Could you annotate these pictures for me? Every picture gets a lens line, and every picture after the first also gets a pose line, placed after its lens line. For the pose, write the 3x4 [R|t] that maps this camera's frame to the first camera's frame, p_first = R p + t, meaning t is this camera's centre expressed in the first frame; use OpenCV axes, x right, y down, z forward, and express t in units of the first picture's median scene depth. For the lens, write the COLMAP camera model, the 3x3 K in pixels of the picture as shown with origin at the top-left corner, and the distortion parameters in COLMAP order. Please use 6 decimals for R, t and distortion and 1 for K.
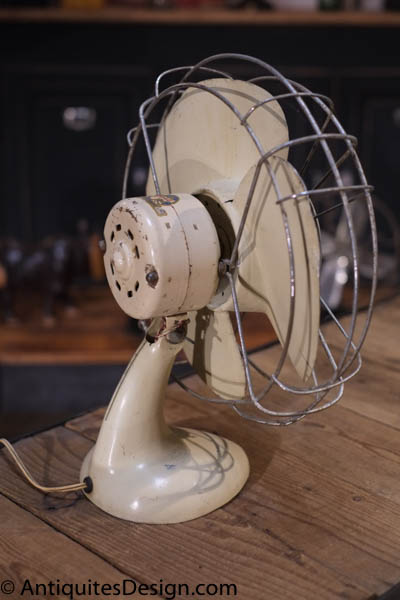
lens RADIAL K [[933.2, 0, 200.0], [0, 933.2, 300.0], [0, 0, 1]] dist [-0.034214, -0.068996]
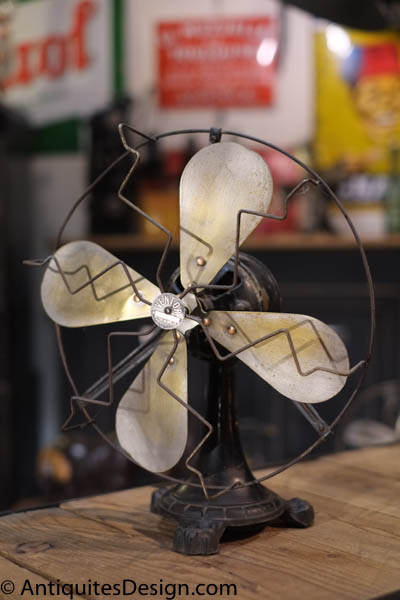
lens RADIAL K [[933.2, 0, 200.0], [0, 933.2, 300.0], [0, 0, 1]] dist [-0.034214, -0.068996]
pose [[0.992050, -0.016998, -0.124694, 0.159742], [-0.021895, 0.952413, -0.304024, 0.260658], [0.123928, 0.304337, 0.944468, -0.011948]]
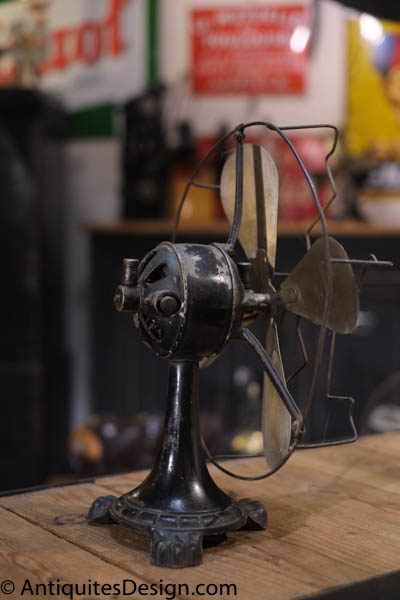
lens RADIAL K [[933.2, 0, 200.0], [0, 933.2, 300.0], [0, 0, 1]] dist [-0.034214, -0.068996]
pose [[0.987661, -0.000228, -0.156608, 0.166968], [-0.044905, 0.957596, -0.284594, 0.269922], [0.150032, 0.288115, 0.945770, -0.069490]]
